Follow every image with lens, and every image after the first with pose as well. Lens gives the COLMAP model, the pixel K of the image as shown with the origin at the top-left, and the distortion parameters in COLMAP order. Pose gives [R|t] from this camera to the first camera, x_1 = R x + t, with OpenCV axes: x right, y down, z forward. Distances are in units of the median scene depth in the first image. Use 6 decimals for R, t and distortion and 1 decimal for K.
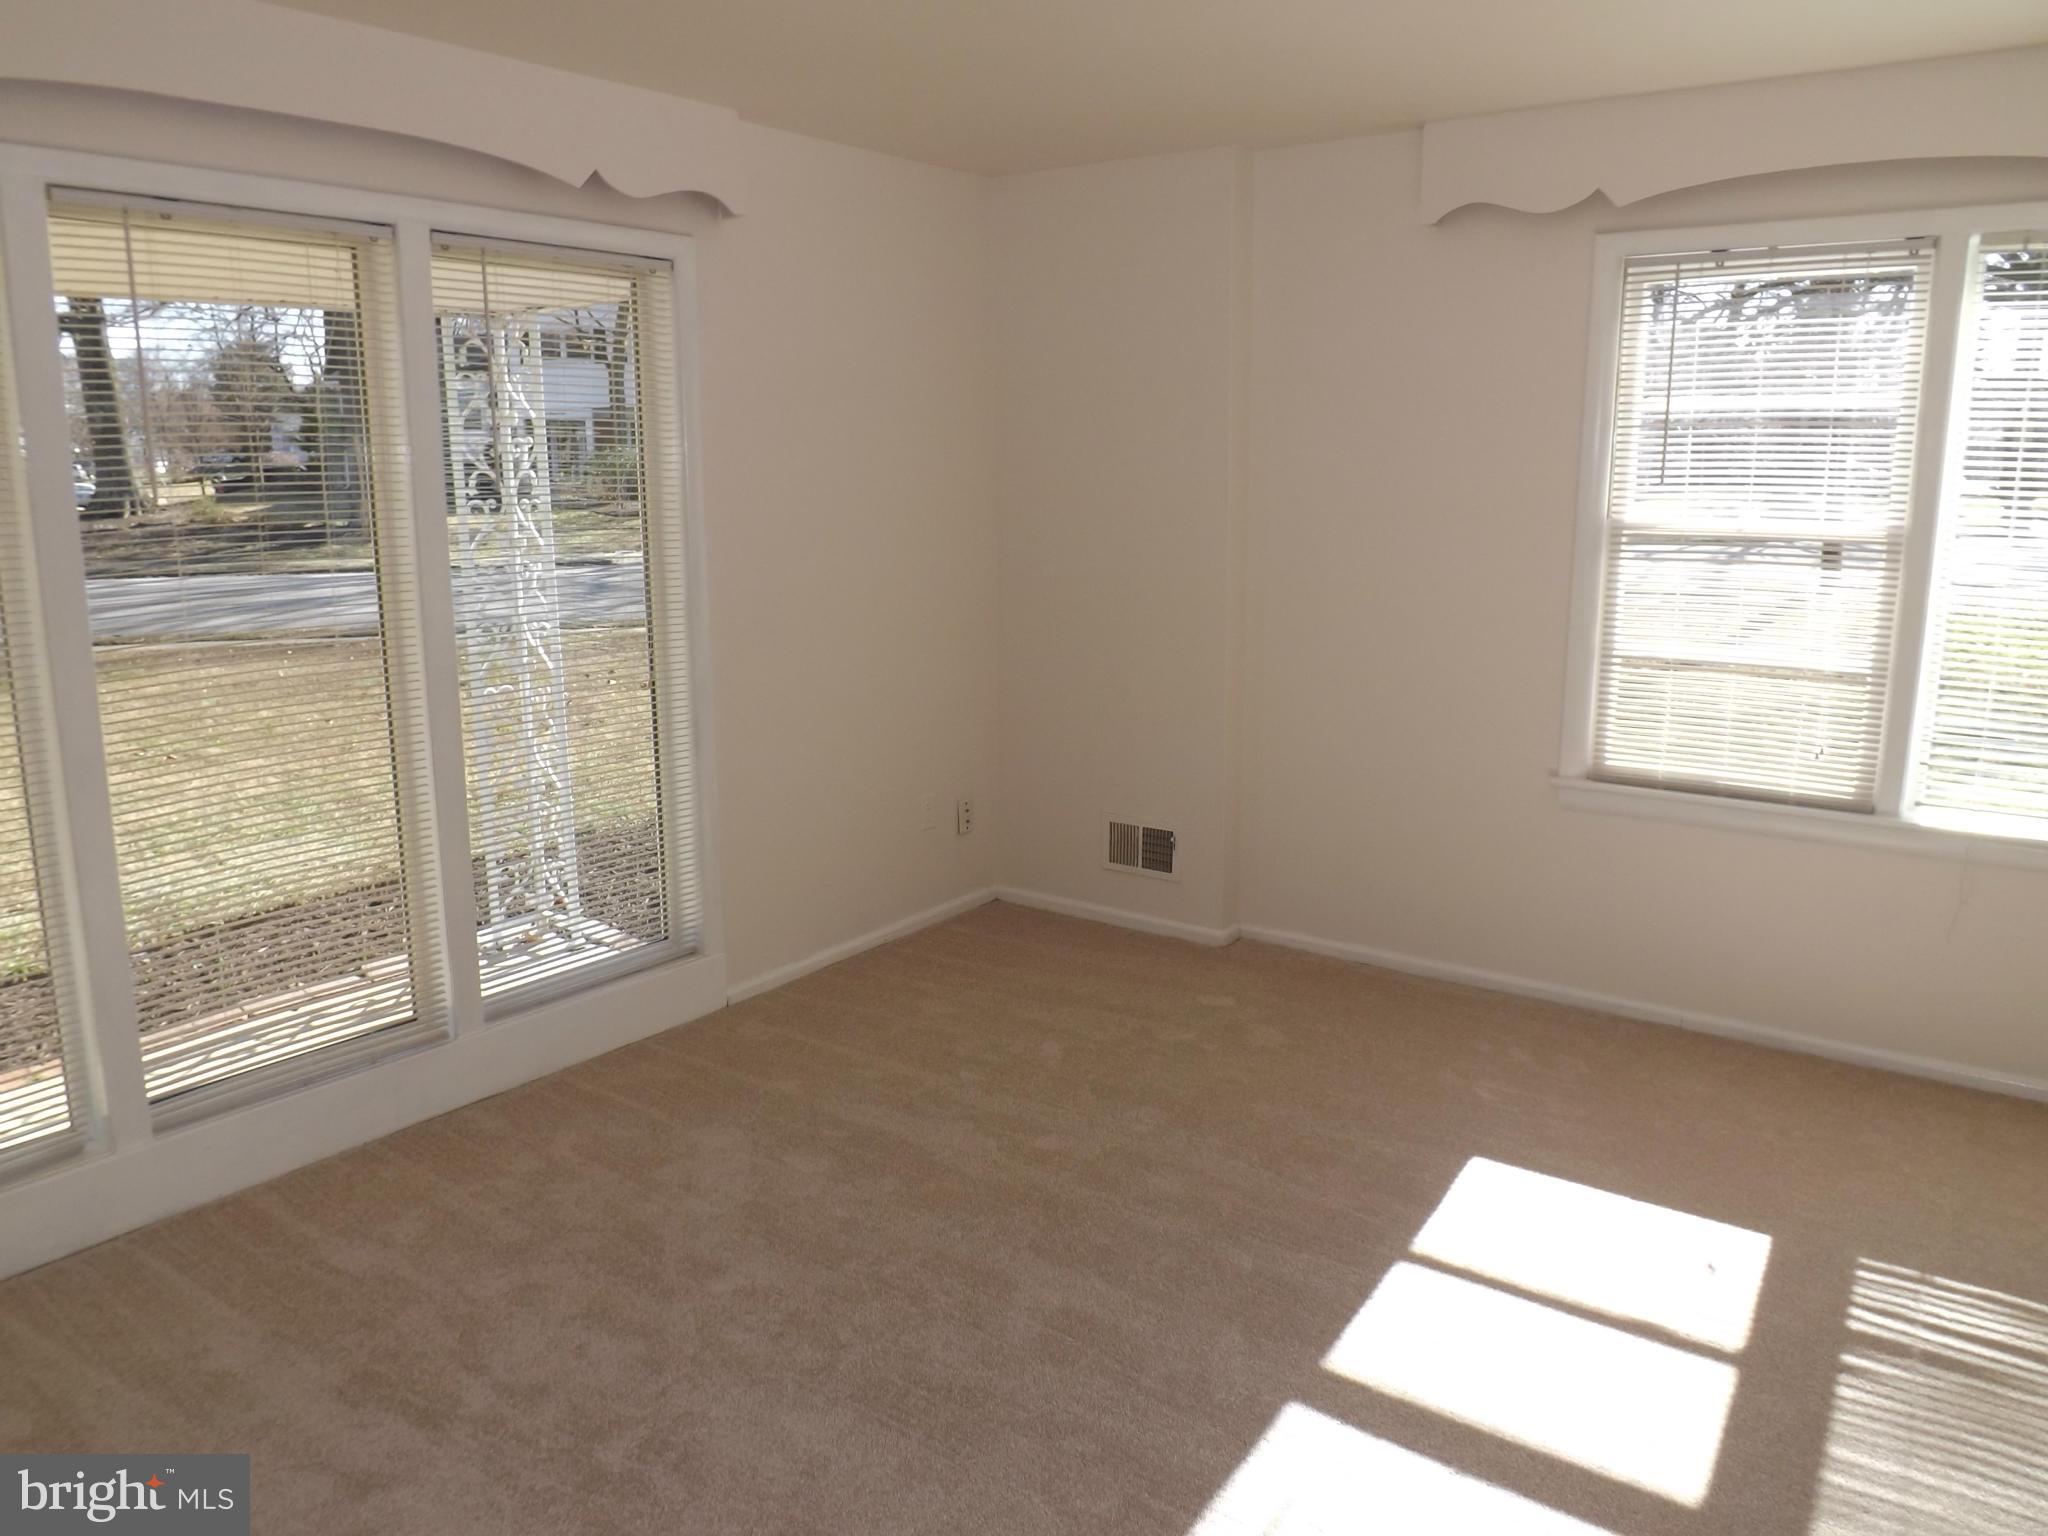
lens RADIAL K [[1509.1, 0, 1028.0], [0, 1509.1, 738.2], [0, 0, 1]] dist [-0.041259, 0.009491]
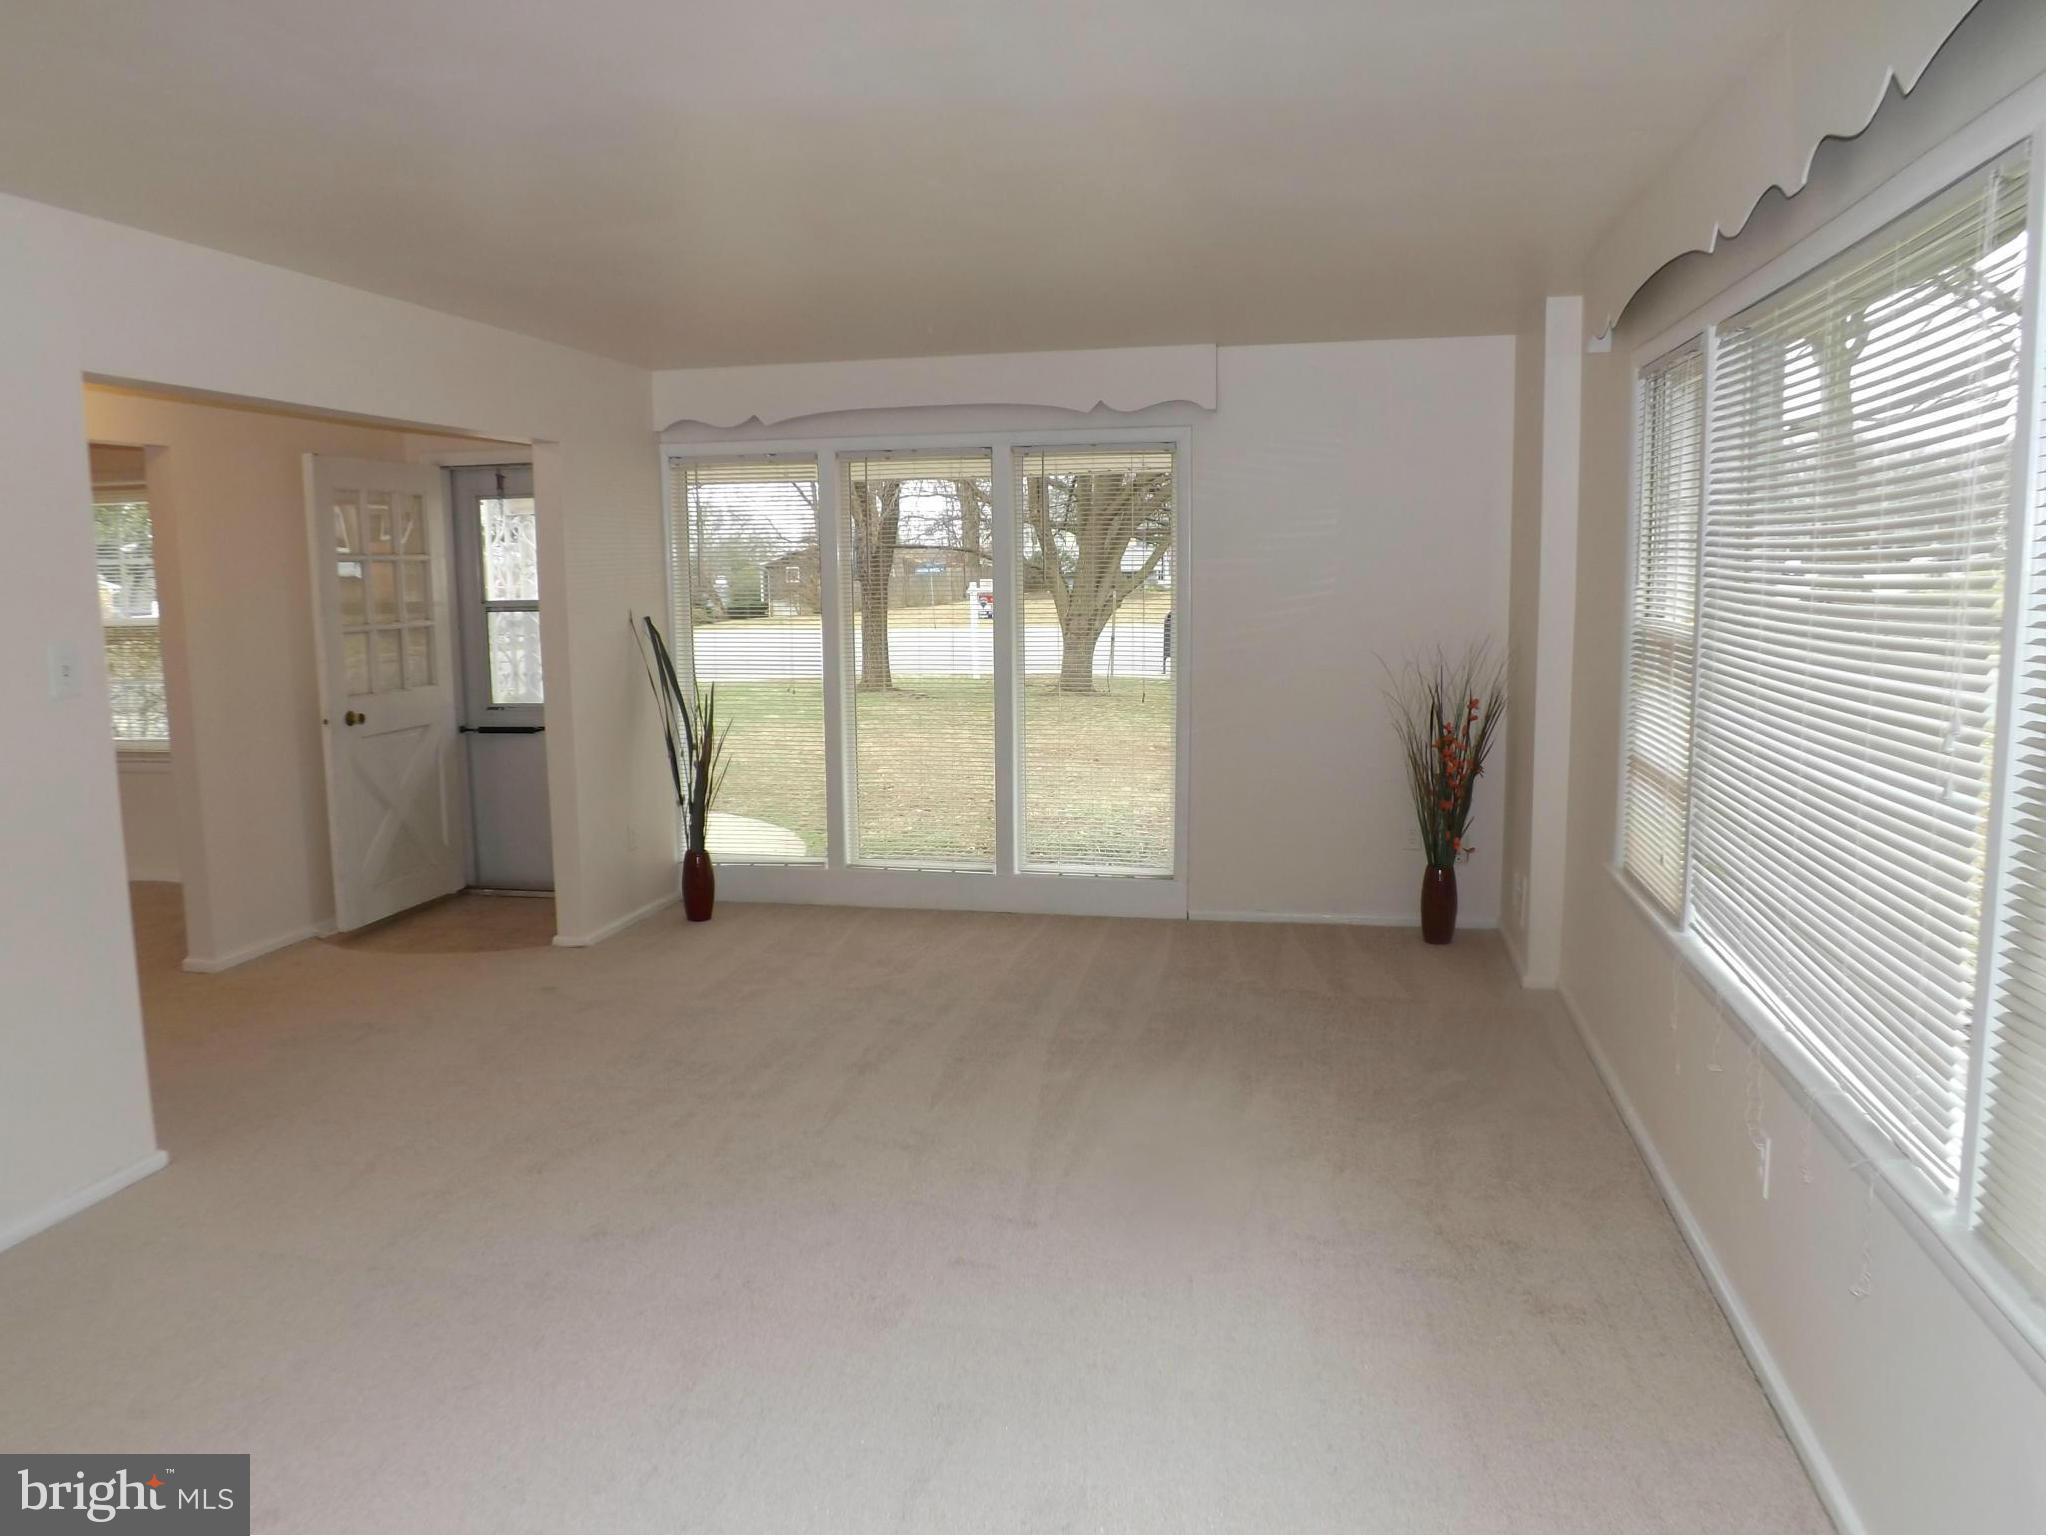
lens RADIAL K [[1532.0, 0, 1024.0], [0, 1532.0, 768.0], [0, 0, 1]] dist [0.000502, 0.003571]
pose [[0.411182, 0.116770, -0.904043, 1.260349], [-0.160133, 0.985591, 0.054471, -0.036347], [0.897378, 0.122370, 0.423956, 0.196552]]
